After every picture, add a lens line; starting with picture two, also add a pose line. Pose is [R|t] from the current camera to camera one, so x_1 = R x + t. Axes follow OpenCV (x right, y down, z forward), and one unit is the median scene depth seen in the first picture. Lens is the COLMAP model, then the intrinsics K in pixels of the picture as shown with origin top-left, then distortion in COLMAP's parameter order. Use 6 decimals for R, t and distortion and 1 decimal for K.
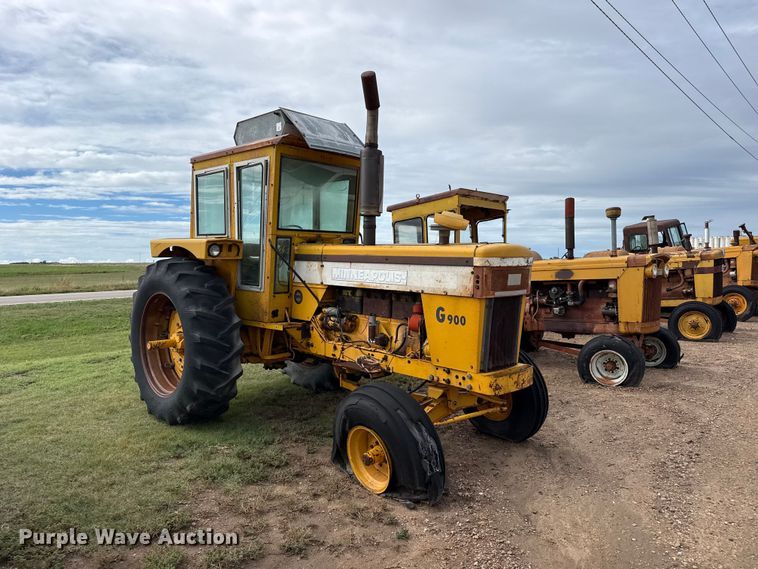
lens RADIAL K [[532.9, 0, 386.1], [0, 532.9, 283.9], [0, 0, 1]] dist [0.053205, -0.068093]
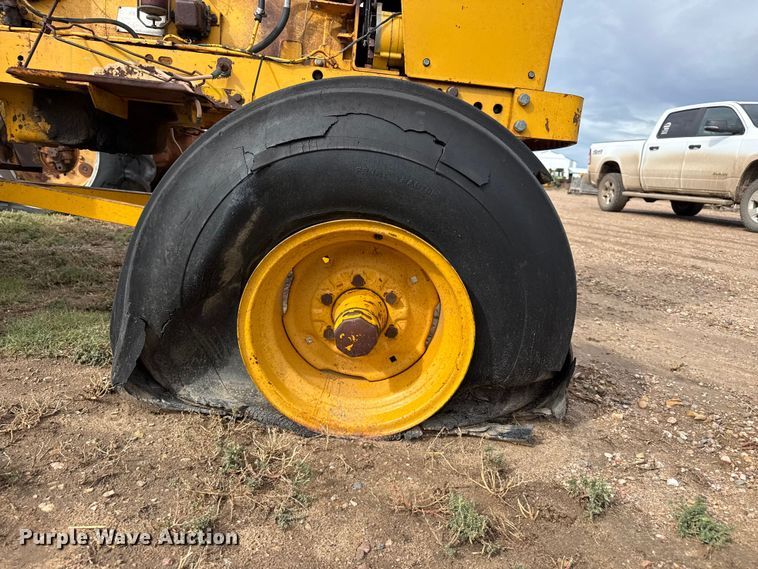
lens RADIAL K [[526.6, 0, 383.9], [0, 526.6, 282.4], [0, 0, 1]] dist [0.029741, -0.006646]
pose [[0.655966, -0.085096, 0.749978, -0.162363], [-0.038979, 0.988479, 0.146250, 0.182070], [-0.753783, -0.125168, 0.645092, 0.571360]]
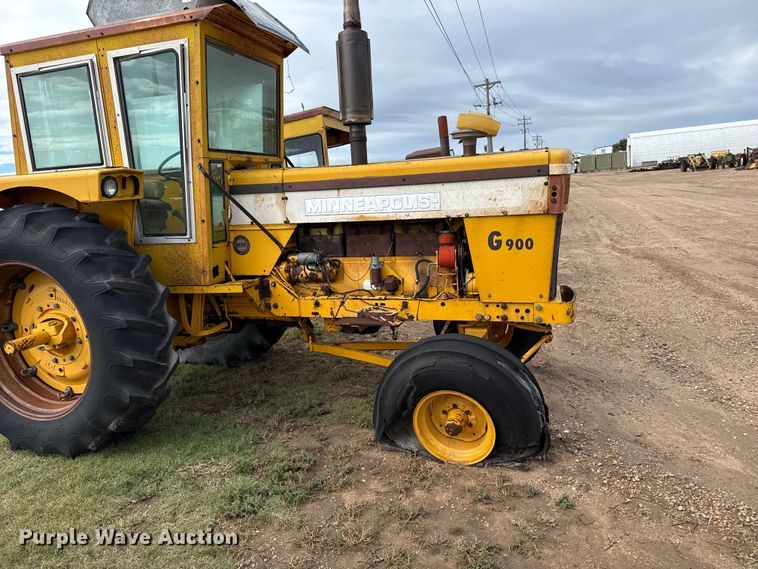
lens RADIAL K [[532.9, 0, 379.0], [0, 532.9, 288.3], [0, 0, 1]] dist [0.053205, -0.068093]
pose [[0.889626, -0.146299, 0.432622, -0.315499], [0.094626, 0.985793, 0.138777, -0.000997], [-0.446778, -0.082522, 0.890831, 0.246937]]
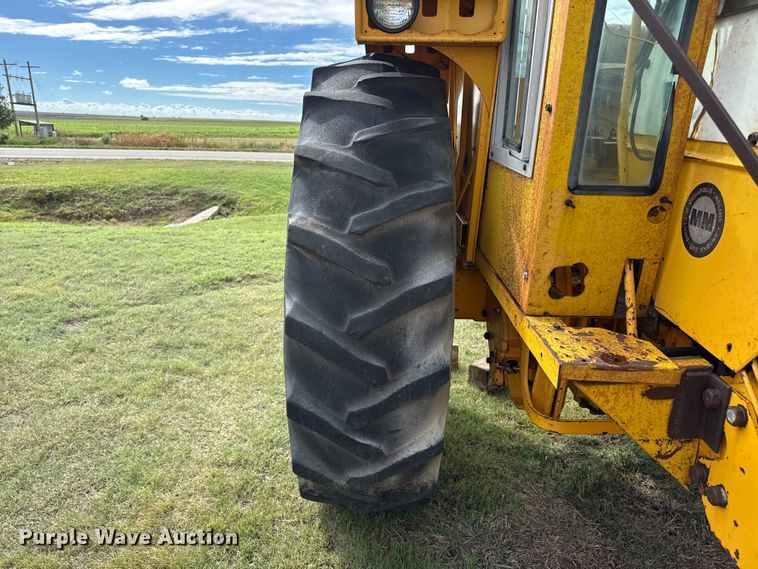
lens RADIAL K [[532.9, 0, 383.9], [0, 532.9, 287.6], [0, 0, 1]] dist [0.053205, -0.068093]
pose [[0.690045, 0.230876, -0.685955, -0.101402], [-0.057009, 0.962151, 0.266488, 0.002156], [0.721517, -0.144784, 0.677090, 0.759419]]
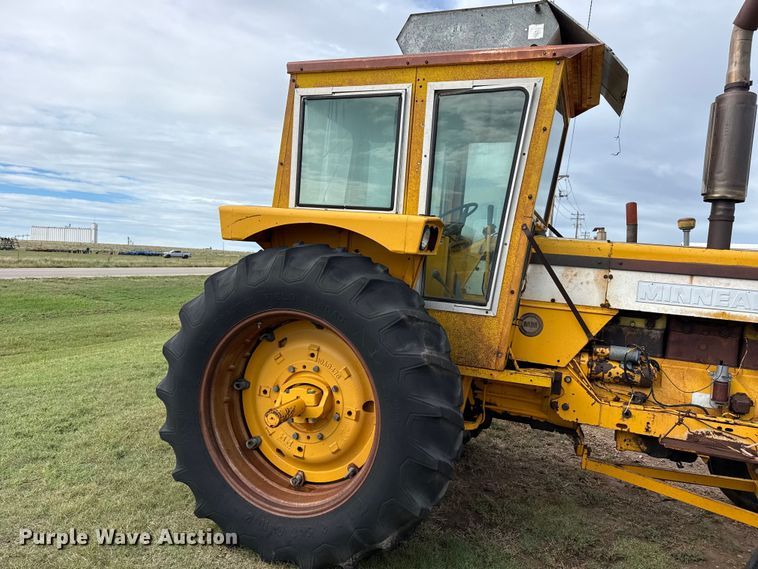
lens RADIAL K [[532.9, 0, 381.0], [0, 532.9, 286.8], [0, 0, 1]] dist [0.053205, -0.068093]
pose [[0.917491, 0.037133, 0.396019, -0.544351], [-0.043194, 0.999046, 0.006395, -0.014185], [-0.395404, -0.022973, 0.918220, 0.503201]]
